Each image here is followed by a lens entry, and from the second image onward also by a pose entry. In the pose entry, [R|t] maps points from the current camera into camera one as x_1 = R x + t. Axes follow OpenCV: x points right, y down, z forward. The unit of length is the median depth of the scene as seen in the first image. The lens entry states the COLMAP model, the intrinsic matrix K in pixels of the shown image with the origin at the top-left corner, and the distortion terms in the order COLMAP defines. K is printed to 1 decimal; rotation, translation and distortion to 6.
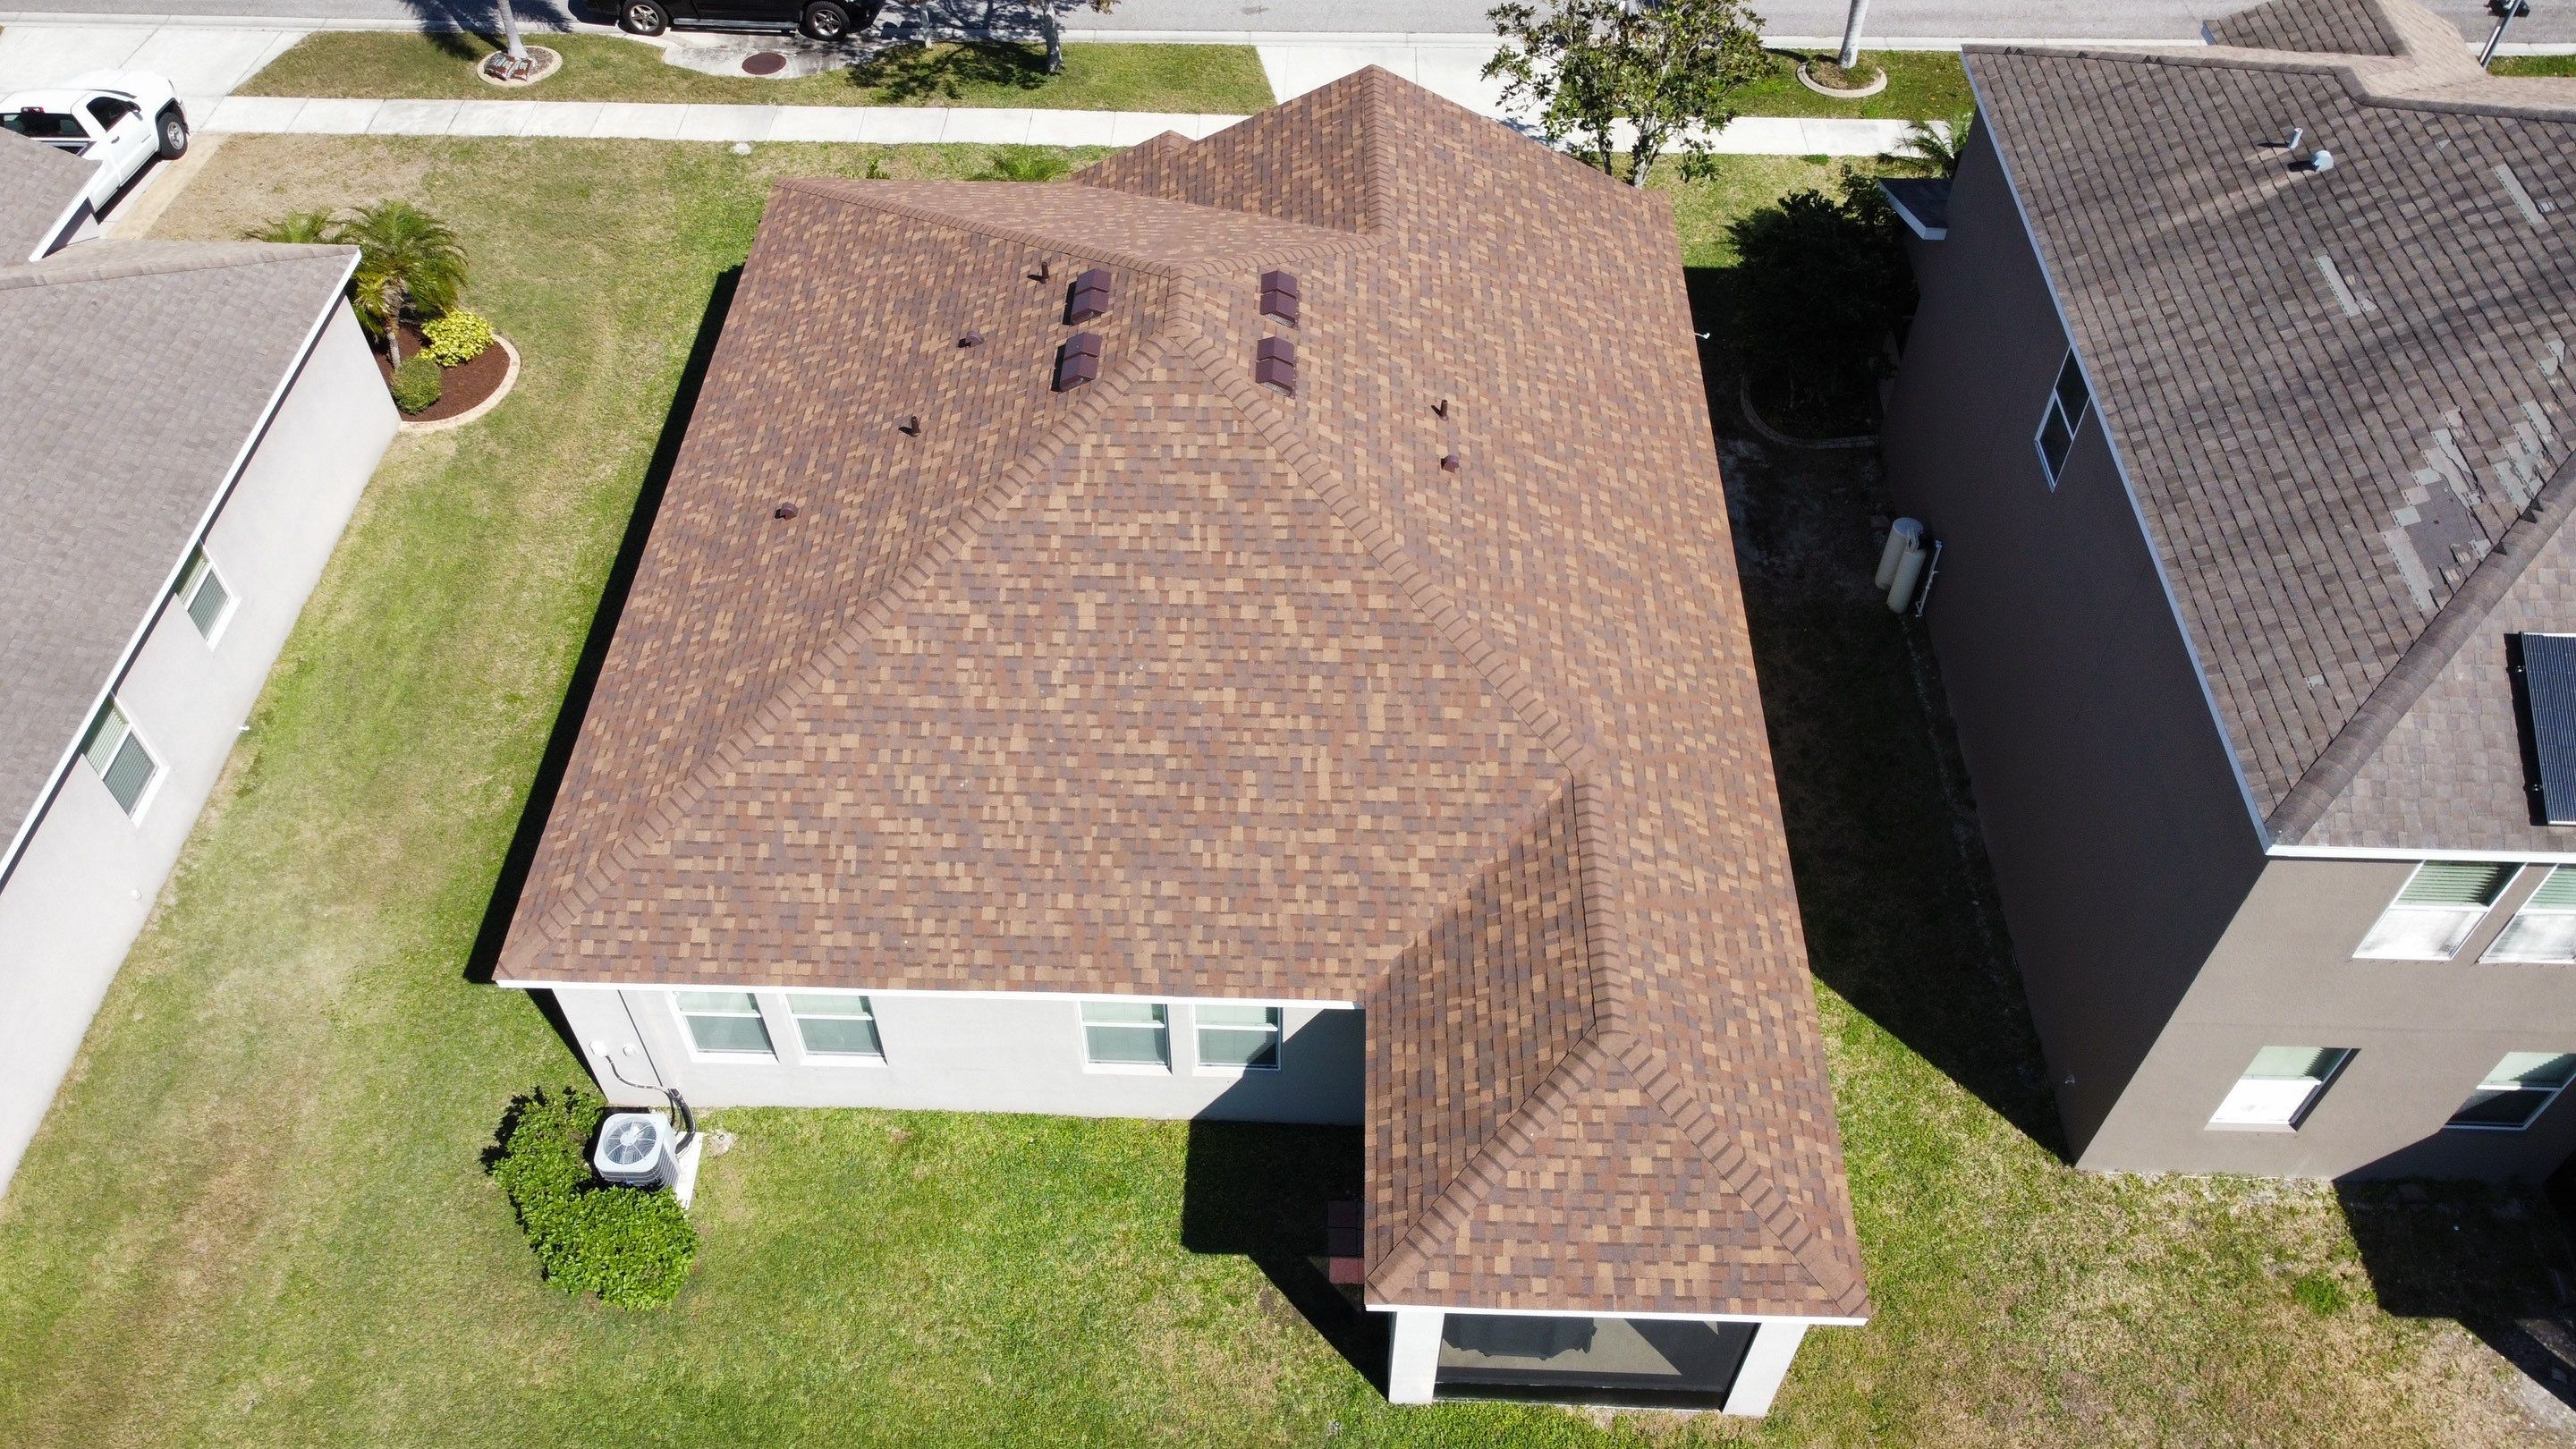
lens RADIAL K [[1947.5, 0, 1246.2], [0, 1947.5, 691.4], [0, 0, 1]] dist [0.008519, -0.027833]
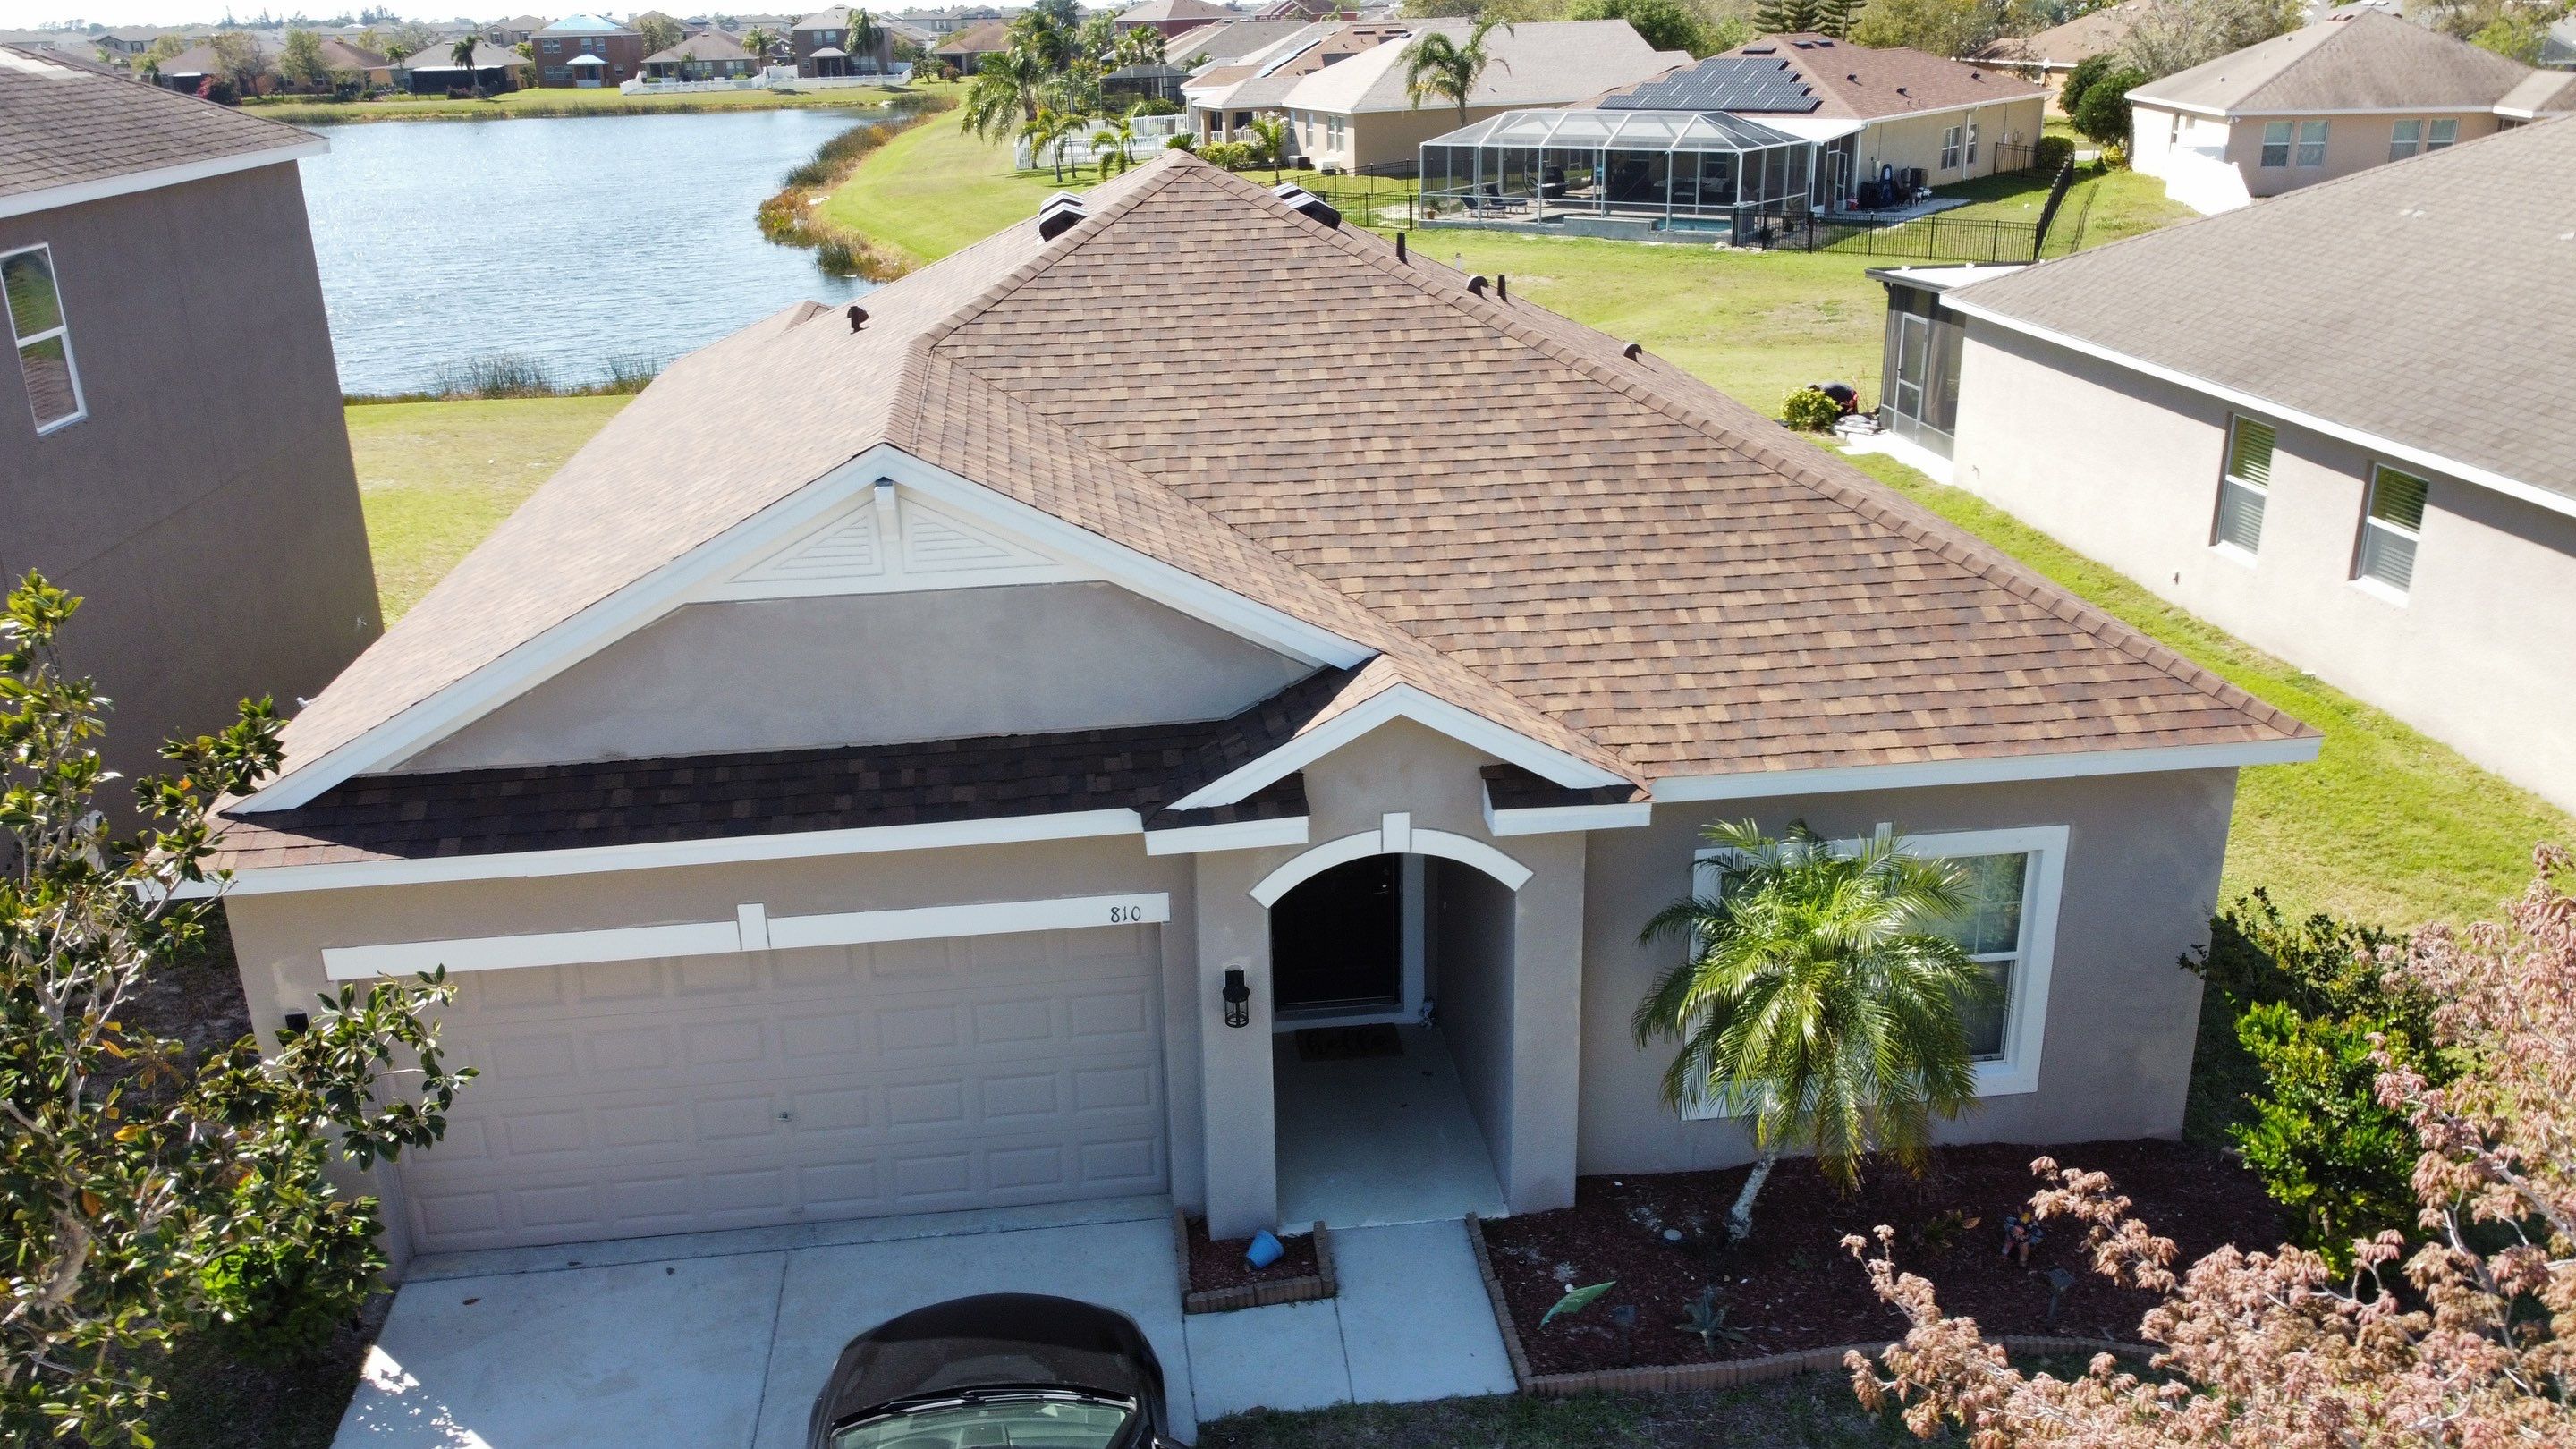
lens RADIAL K [[1947.5, 0, 1262.7], [0, 1947.5, 704.6], [0, 0, 1]] dist [0.008519, -0.027833]
pose [[-0.988714, 0.083257, -0.124549, 0.052425], [-0.083665, 0.382783, 0.920042, -0.878363], [0.124276, 0.920079, -0.371498, 1.553519]]
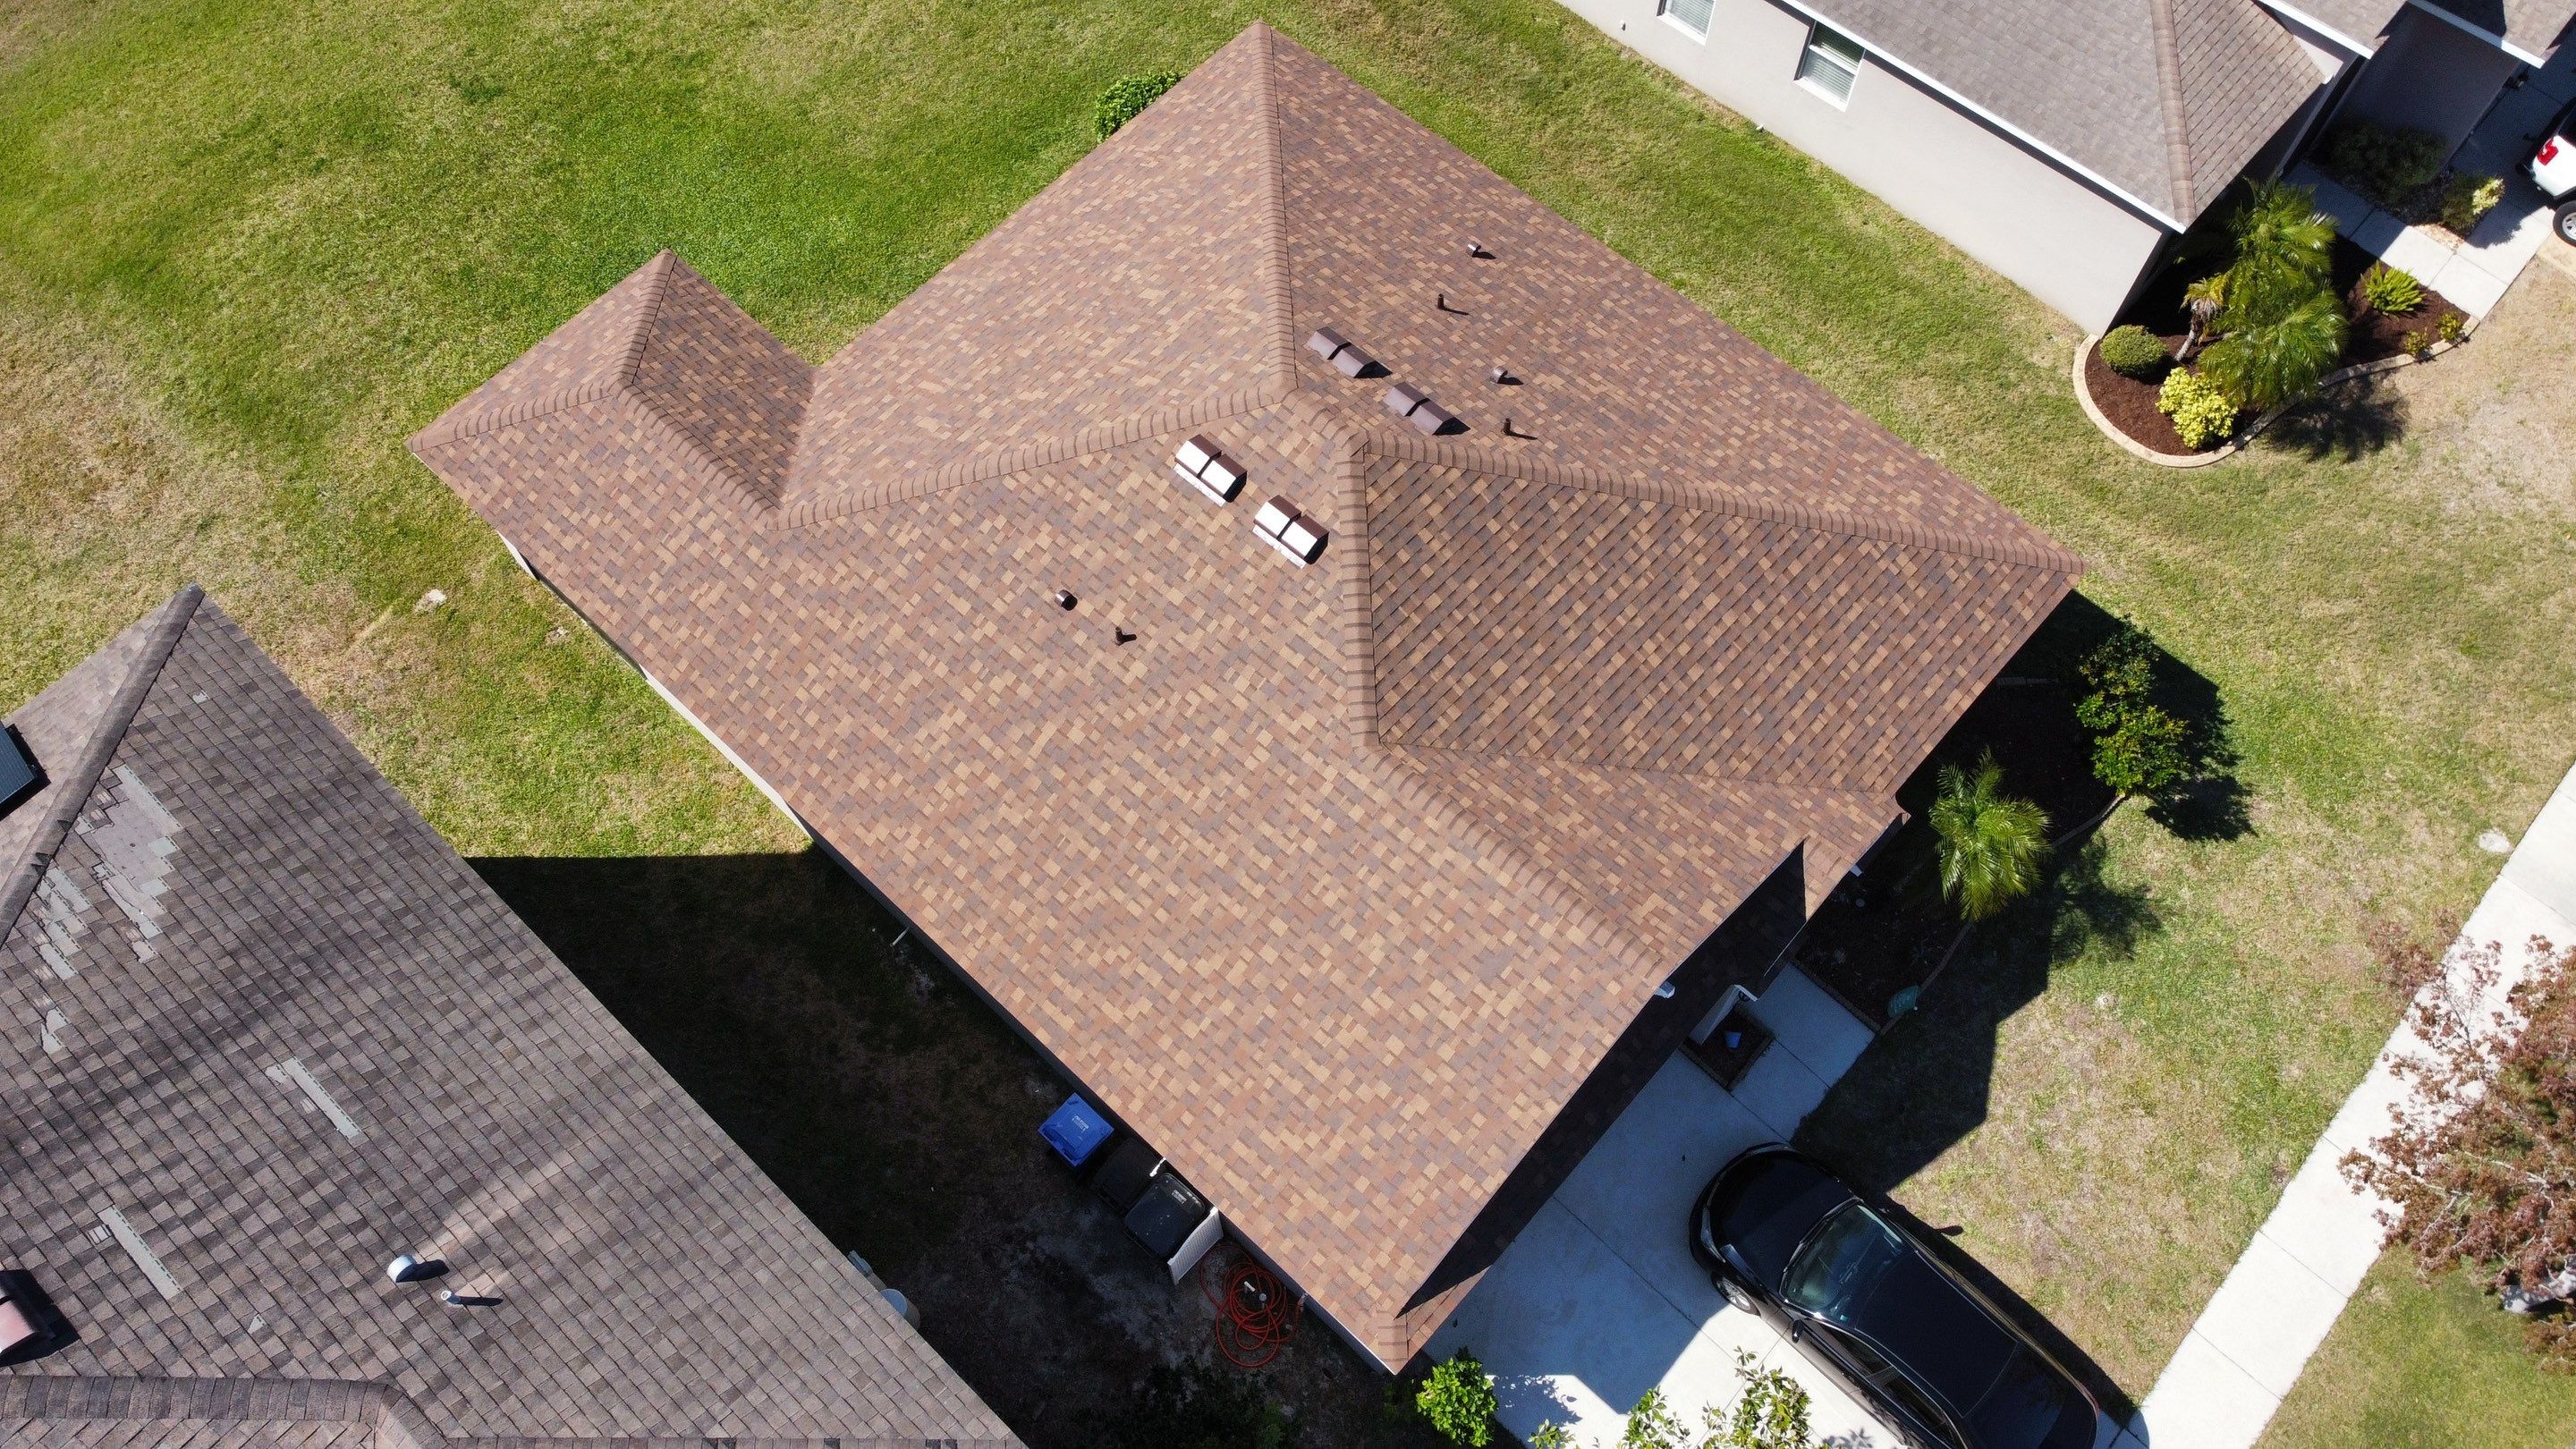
lens RADIAL K [[1947.5, 0, 1254.6], [0, 1947.5, 688.0], [0, 0, 1]] dist [0.008519, -0.027833]
pose [[-0.650305, 0.678506, -0.341662, 0.436592], [-0.549782, -0.109973, 0.828038, -1.060002], [0.524255, 0.726317, 0.444546, 0.661754]]
